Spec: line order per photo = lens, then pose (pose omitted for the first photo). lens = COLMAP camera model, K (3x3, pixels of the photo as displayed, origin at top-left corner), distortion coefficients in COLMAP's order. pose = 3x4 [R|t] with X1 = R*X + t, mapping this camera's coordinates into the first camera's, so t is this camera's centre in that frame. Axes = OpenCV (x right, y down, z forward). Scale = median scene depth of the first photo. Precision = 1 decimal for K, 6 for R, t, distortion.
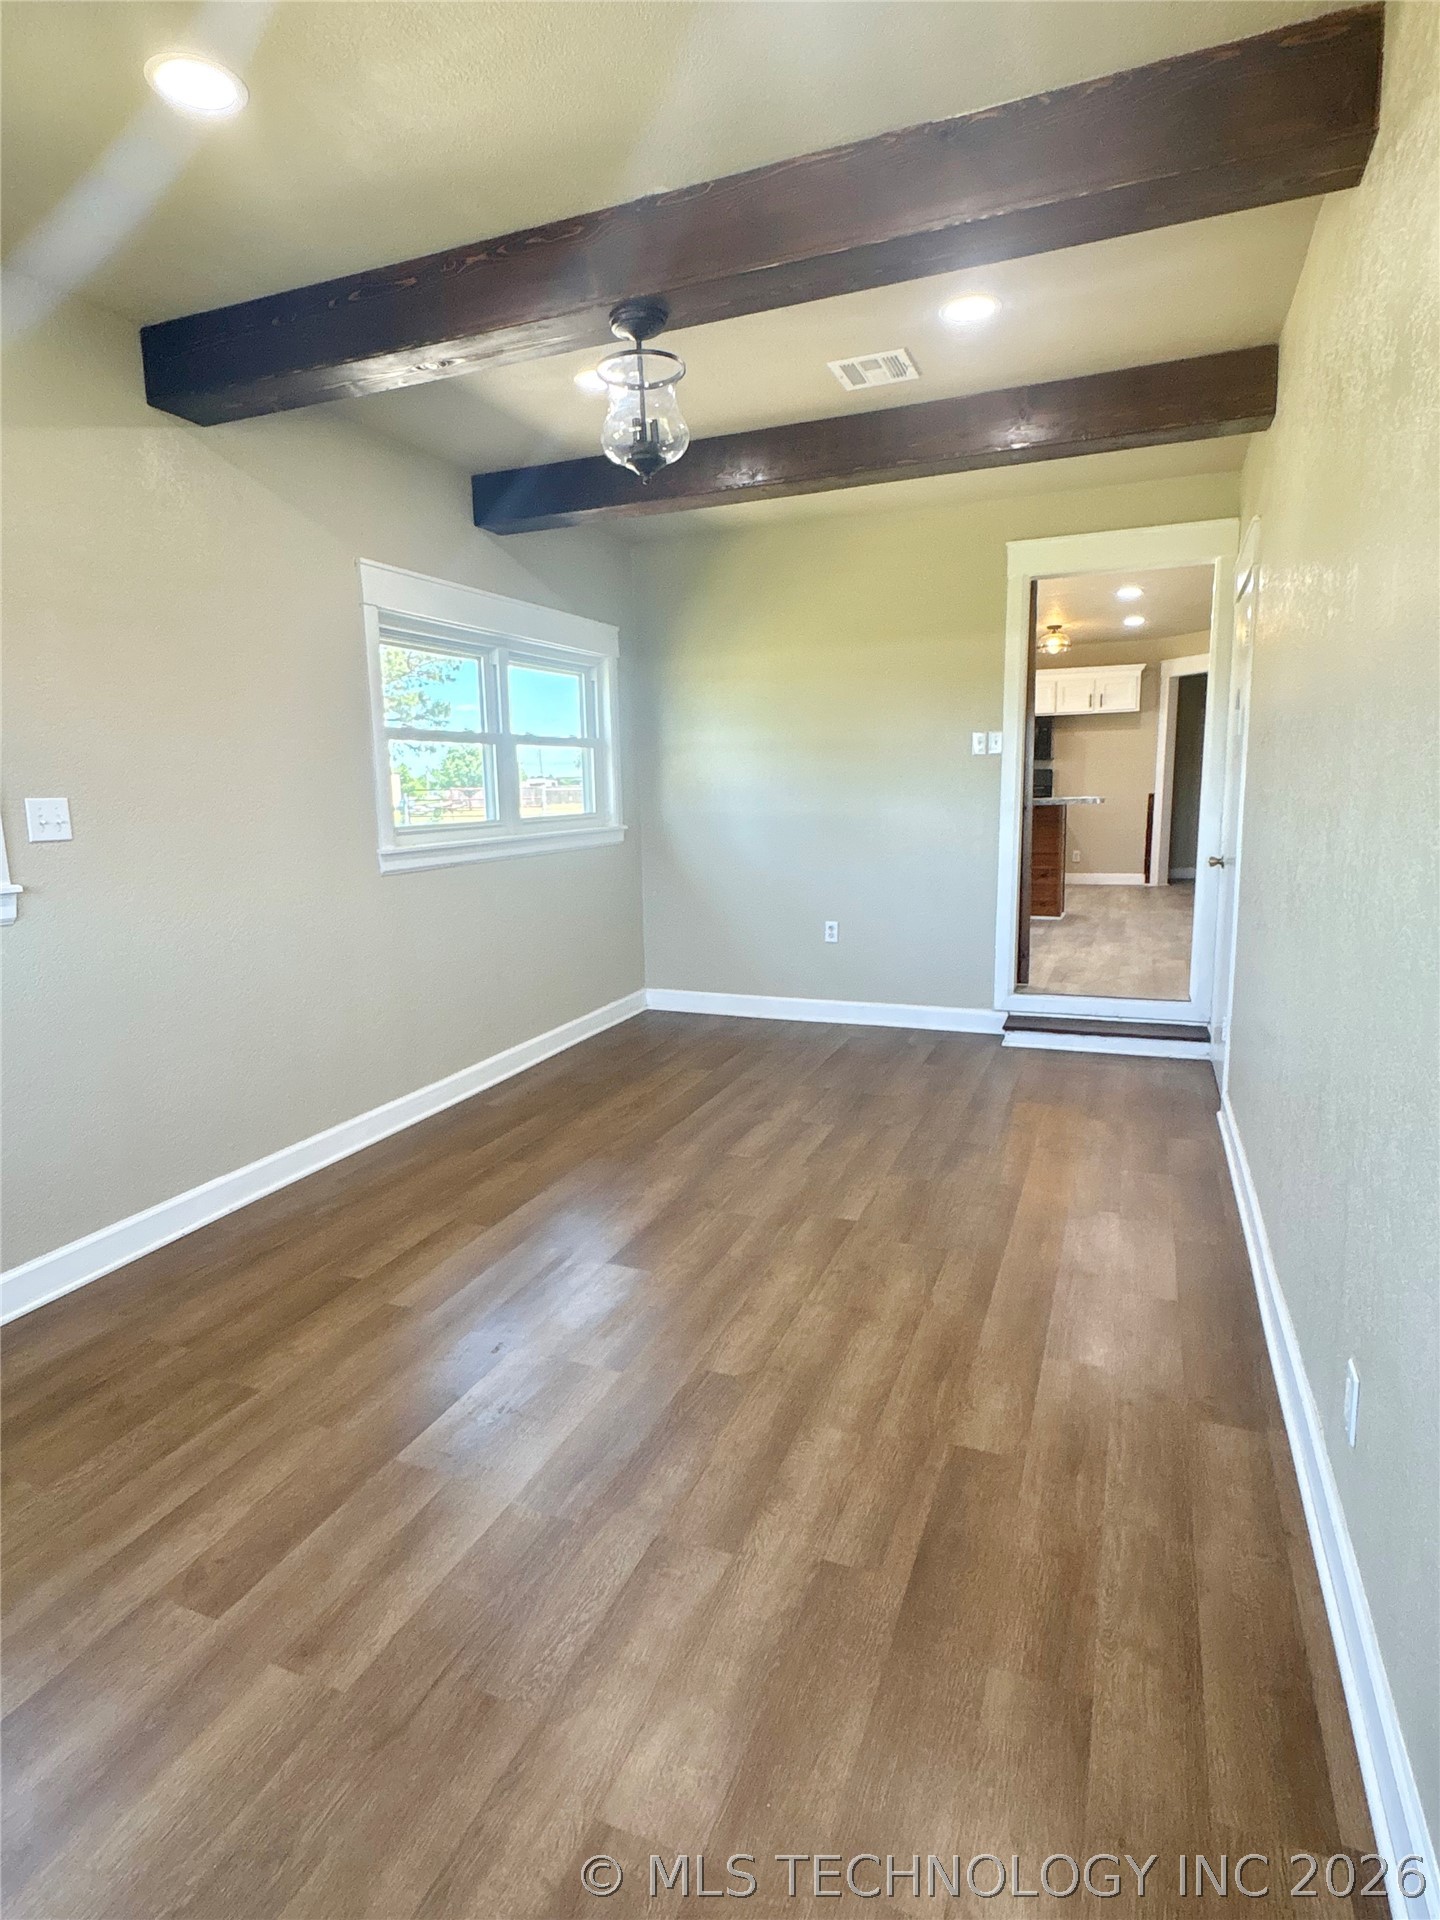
lens RADIAL K [[1026.8, 0, 730.0], [0, 1026.8, 959.5], [0, 0, 1]] dist [0.001807, 0.000088]
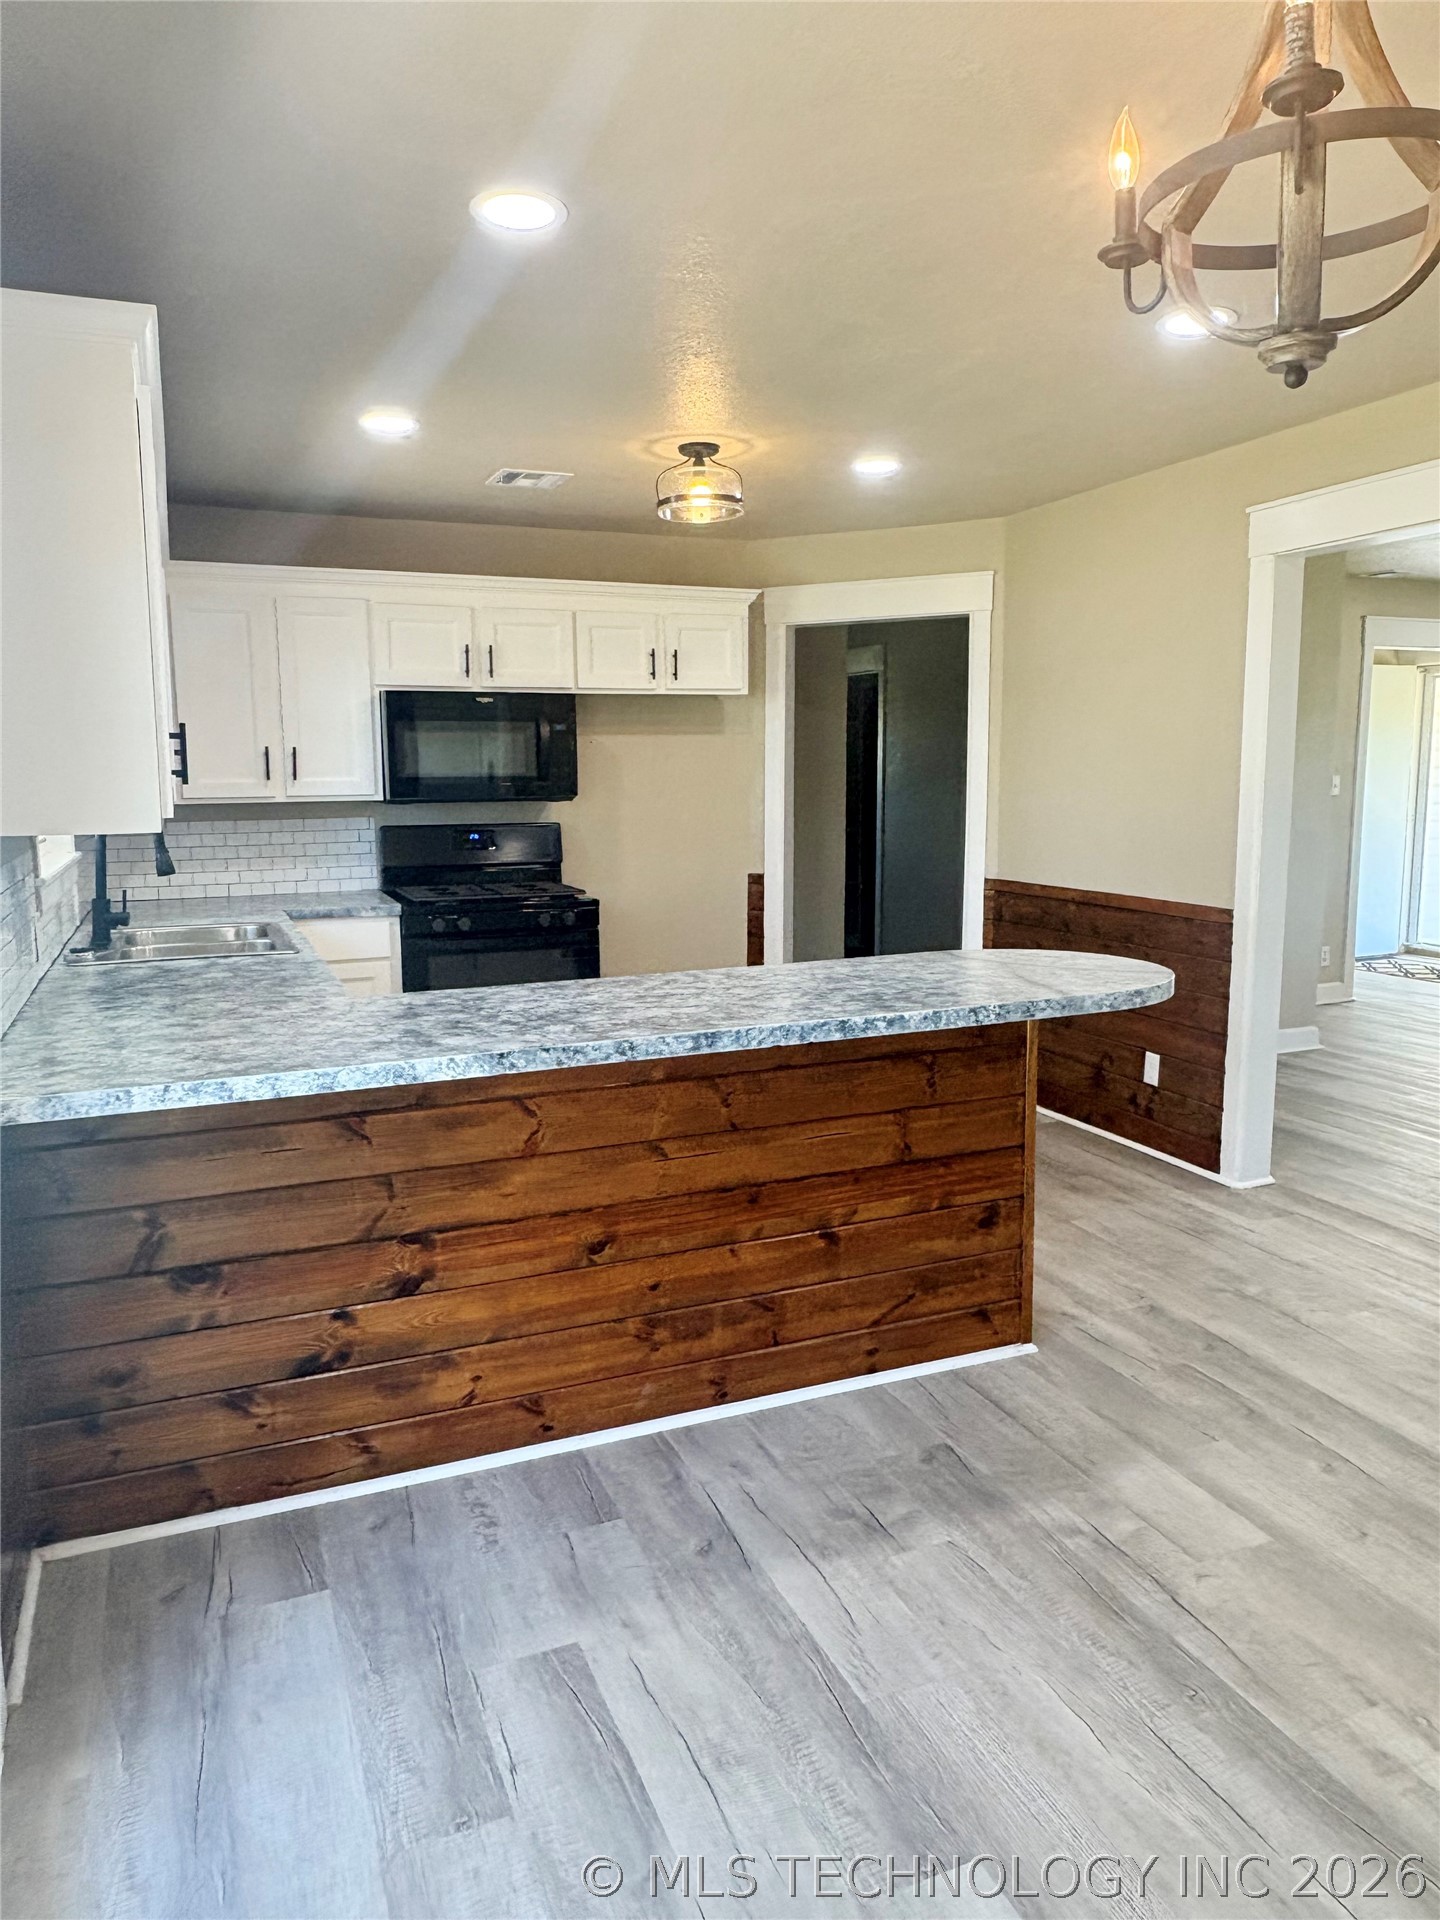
lens RADIAL K [[1295.1, 0, 719.6], [0, 1295.1, 955.2], [0, 0, 1]] dist [-0.007848, 0.007938]
pose [[0.718086, -0.083379, 0.690941, -0.007189], [0.116318, 0.993211, -0.001034, -0.127282], [-0.686165, 0.081111, 0.722910, 0.596094]]
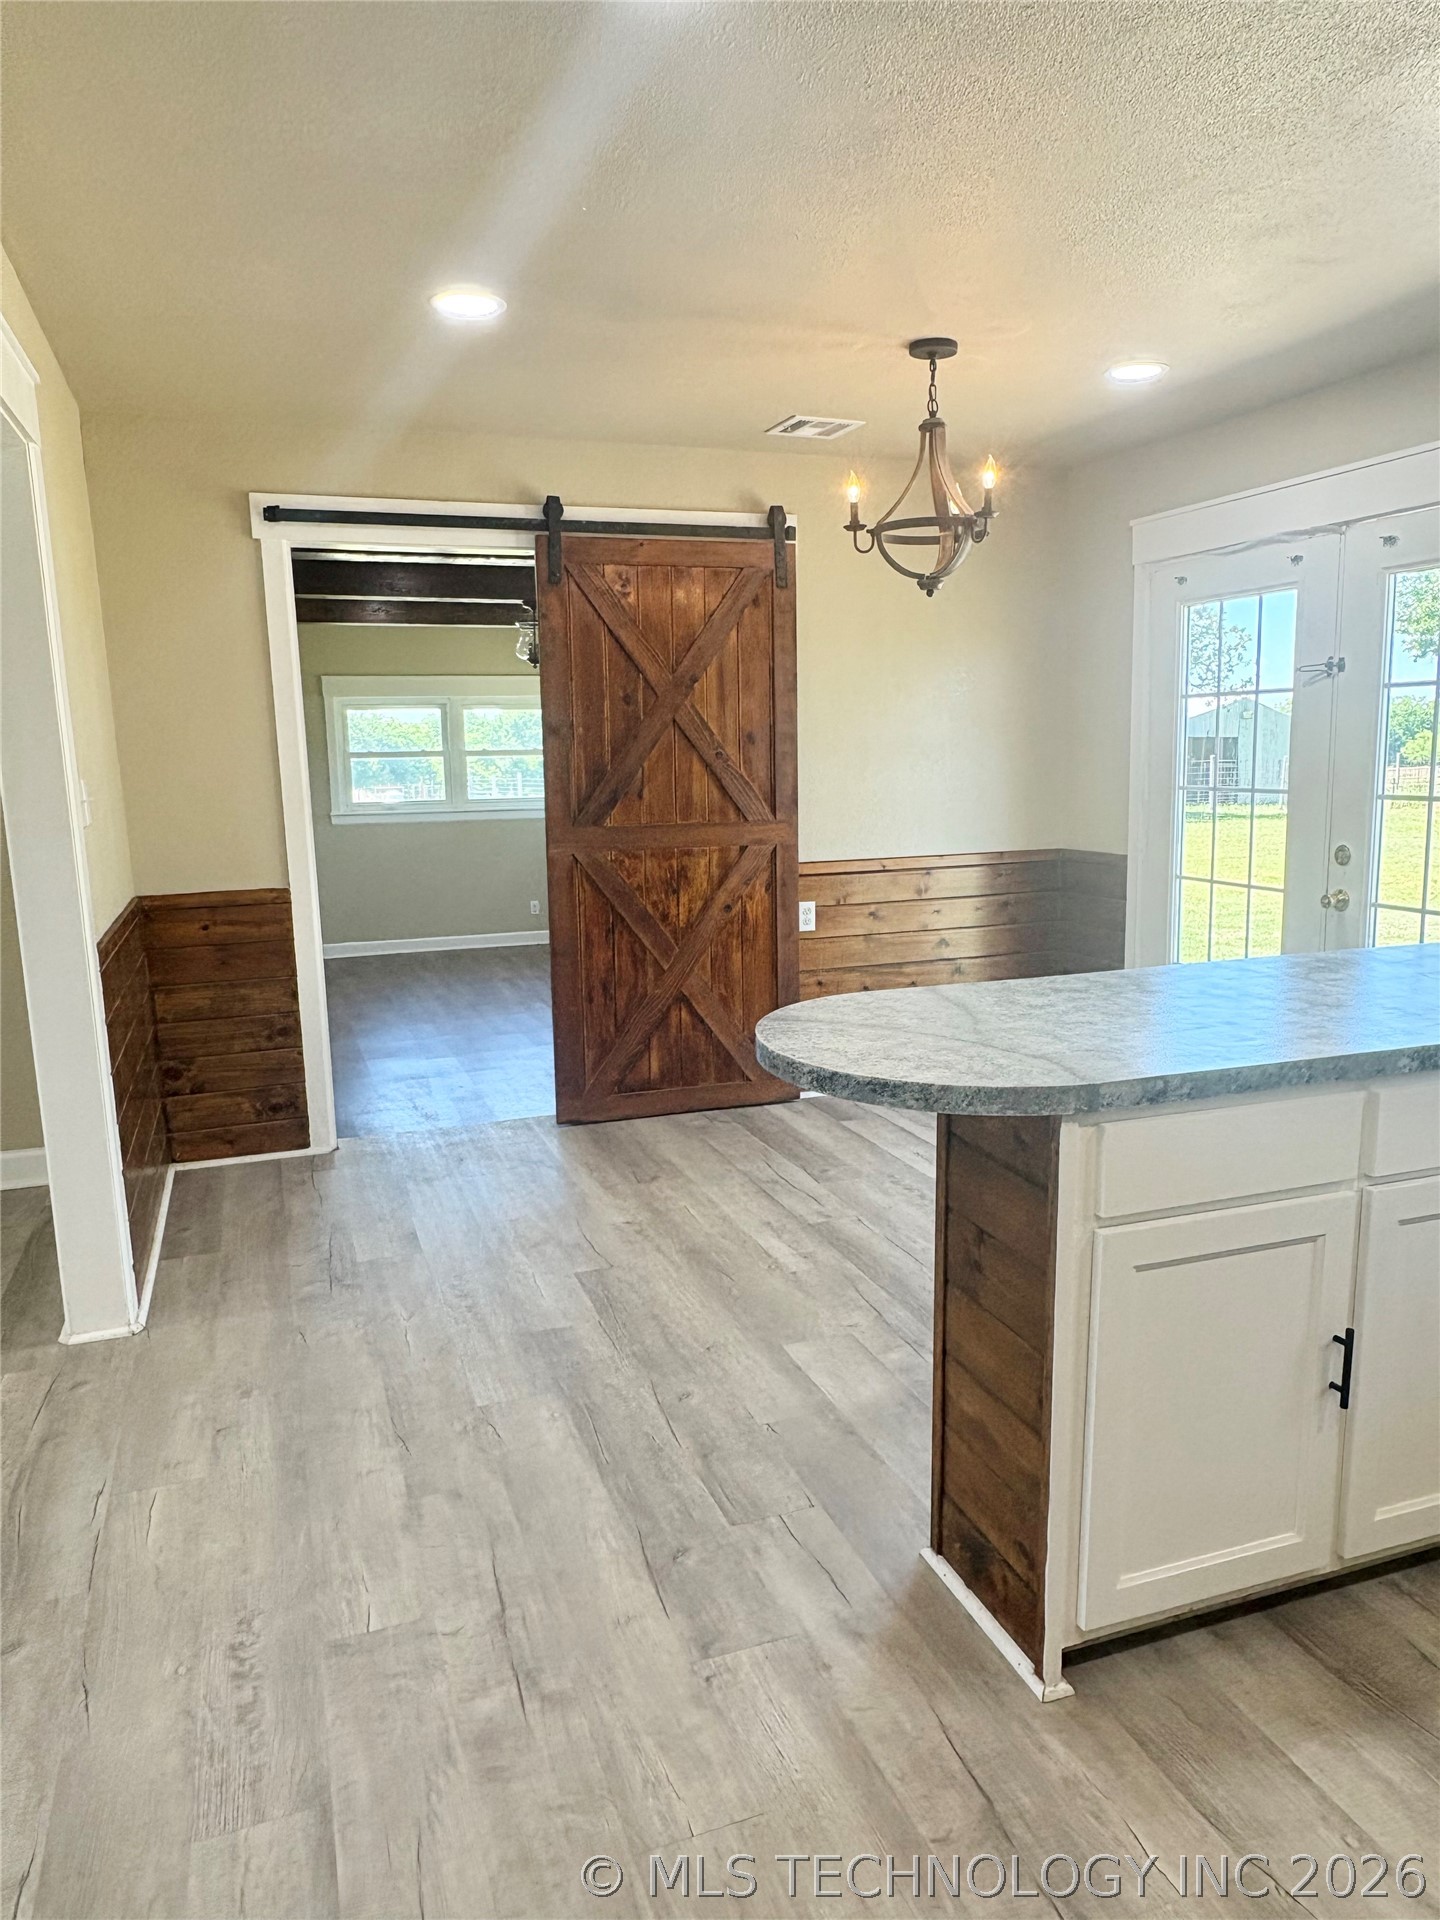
lens RADIAL K [[1295.1, 0, 714.1], [0, 1295.1, 964.5], [0, 0, 1]] dist [-0.007848, 0.007938]
pose [[-0.752321, 0.148405, -0.641863, 0.399022], [-0.081232, 0.945965, 0.313928, -0.185935], [0.653769, 0.288315, -0.699615, 0.872497]]
